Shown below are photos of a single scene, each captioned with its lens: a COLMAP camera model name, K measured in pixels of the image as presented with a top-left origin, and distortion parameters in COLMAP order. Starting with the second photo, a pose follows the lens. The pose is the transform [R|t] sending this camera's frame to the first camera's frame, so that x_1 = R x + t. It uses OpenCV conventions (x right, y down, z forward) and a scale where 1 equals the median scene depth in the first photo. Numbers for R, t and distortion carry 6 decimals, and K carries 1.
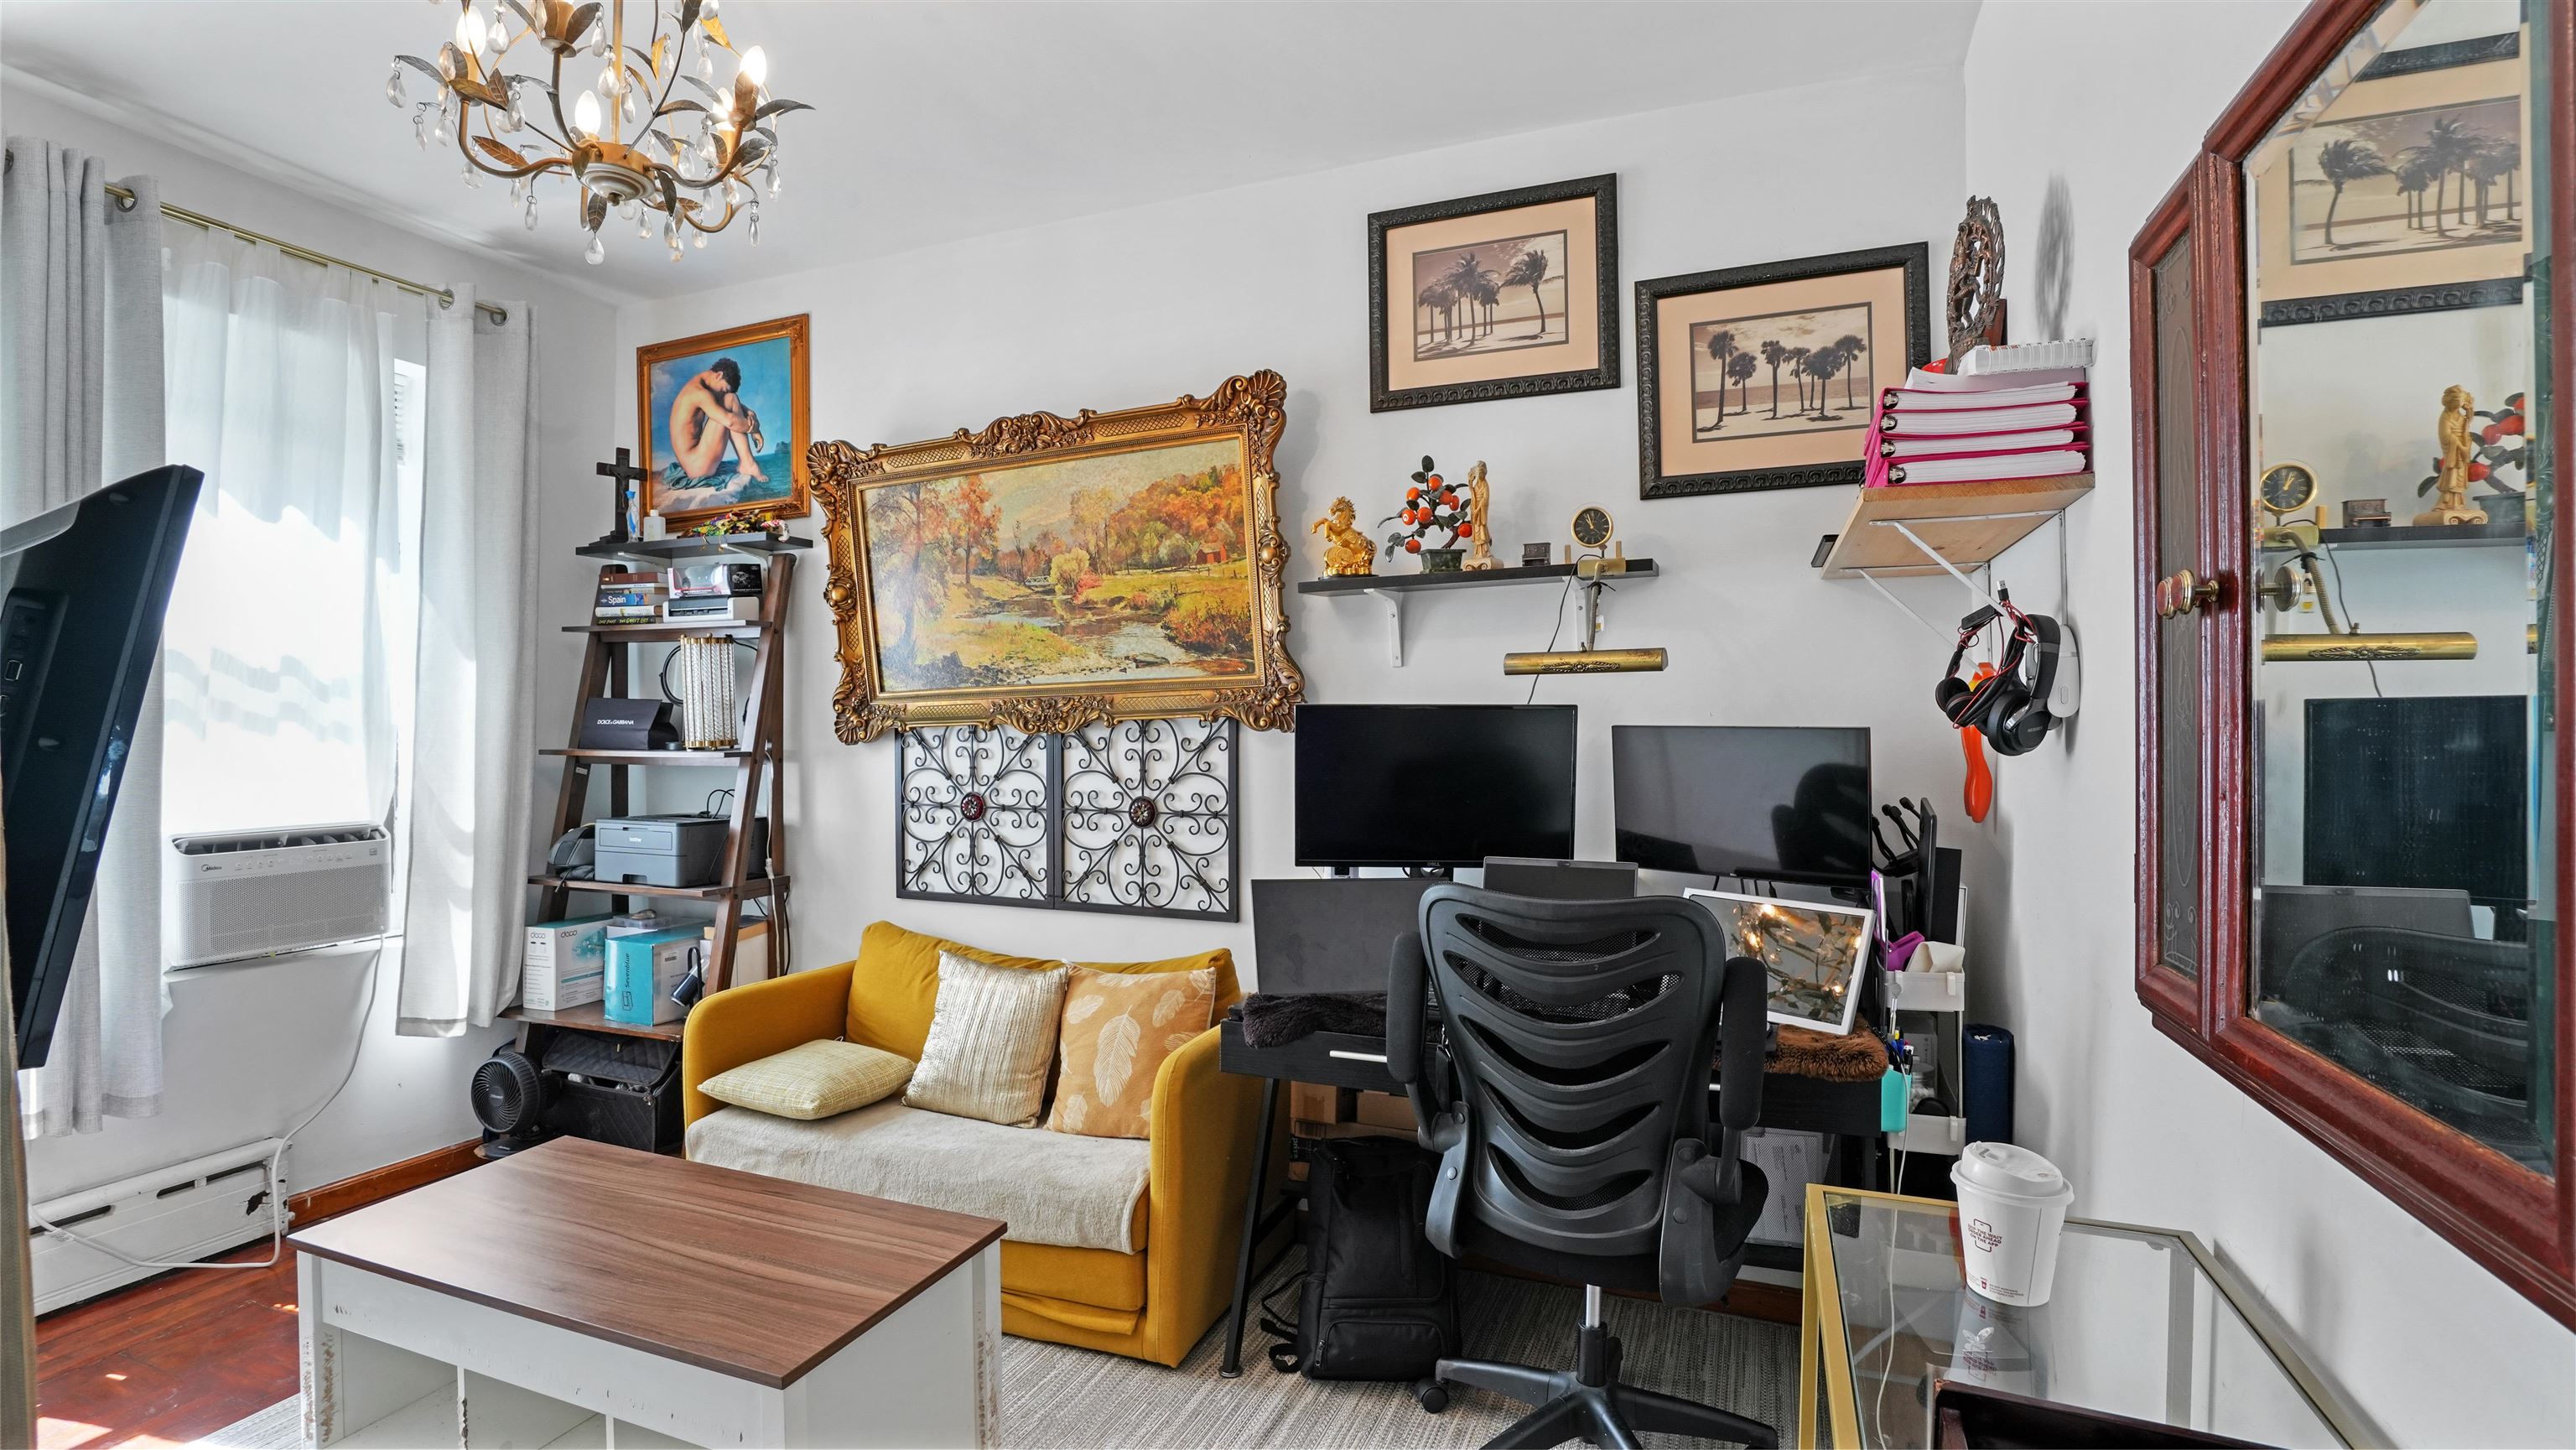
lens RADIAL K [[1162.7, 0, 1288.0], [0, 1162.7, 725.0], [0, 0, 1]] dist [-0.001603, -0.000019]
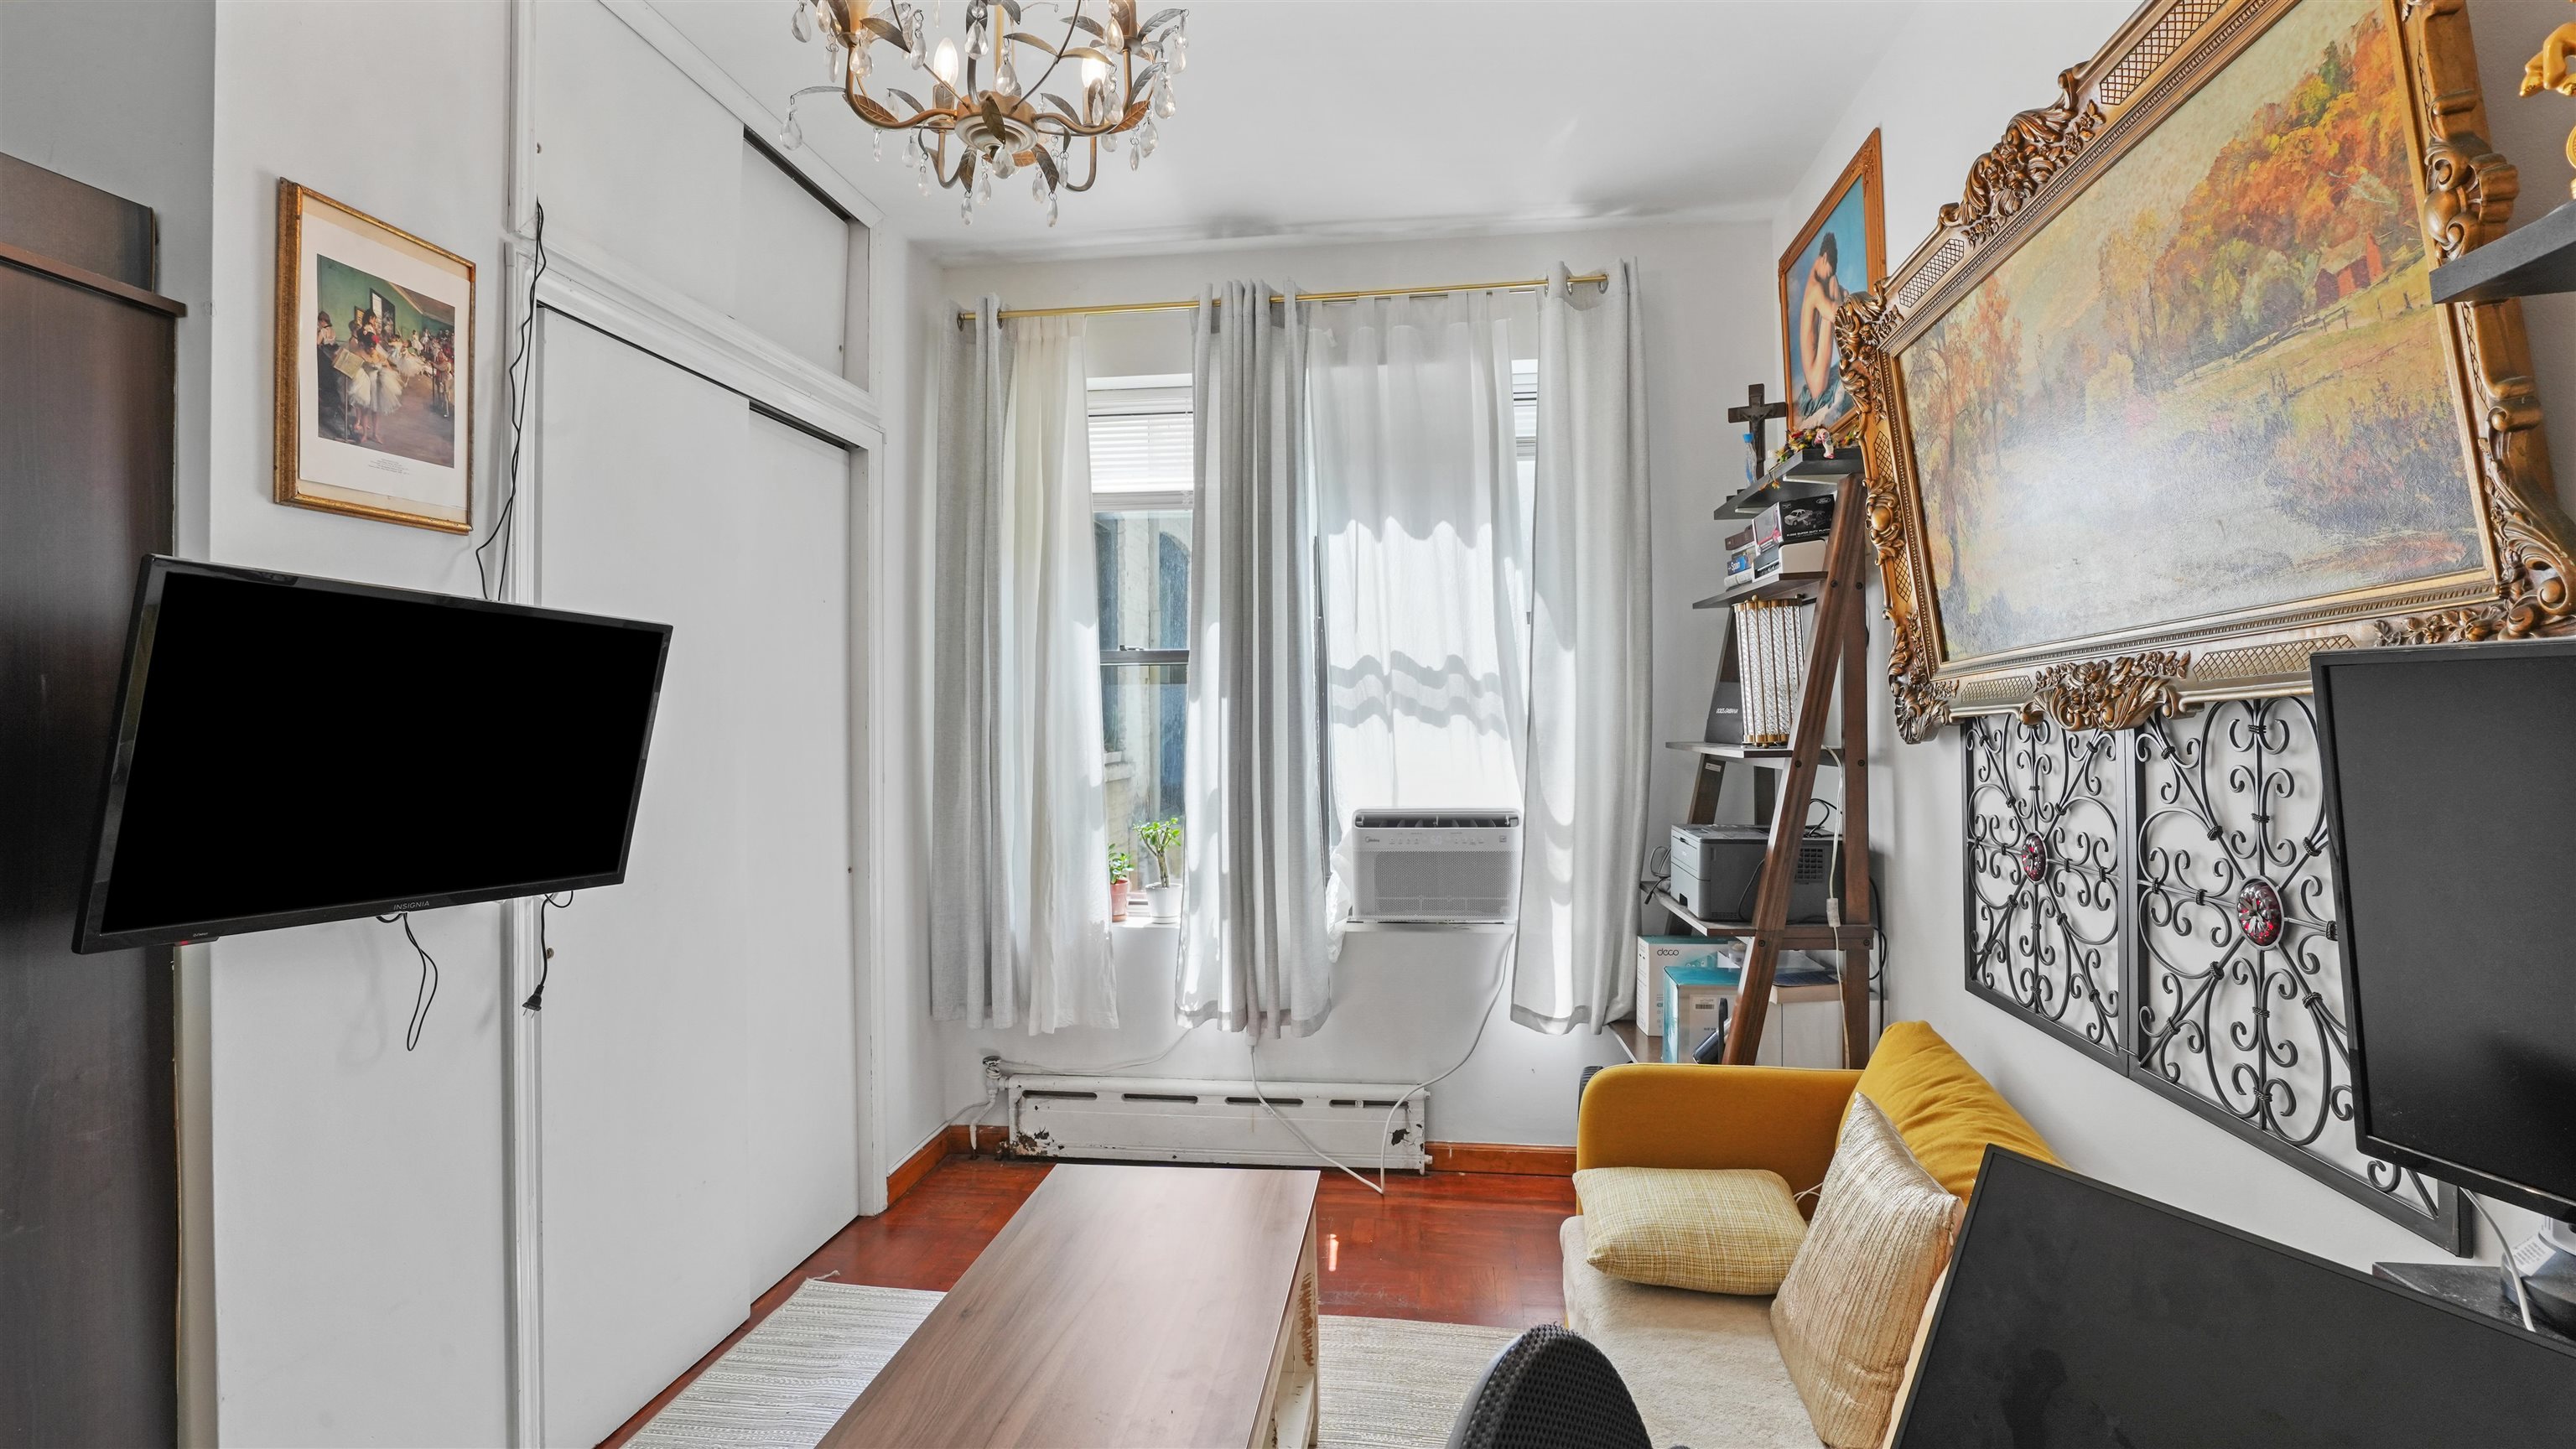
lens RADIAL K [[1219.8, 0, 1289.4], [0, 1219.8, 699.6], [0, 0, 1]] dist [-0.055154, 0.027378]
pose [[0.252510, -0.015819, -0.967465, 0.217913], [0.010618, 0.999851, -0.013577, -0.002596], [0.967536, -0.006844, 0.252640, 0.539914]]
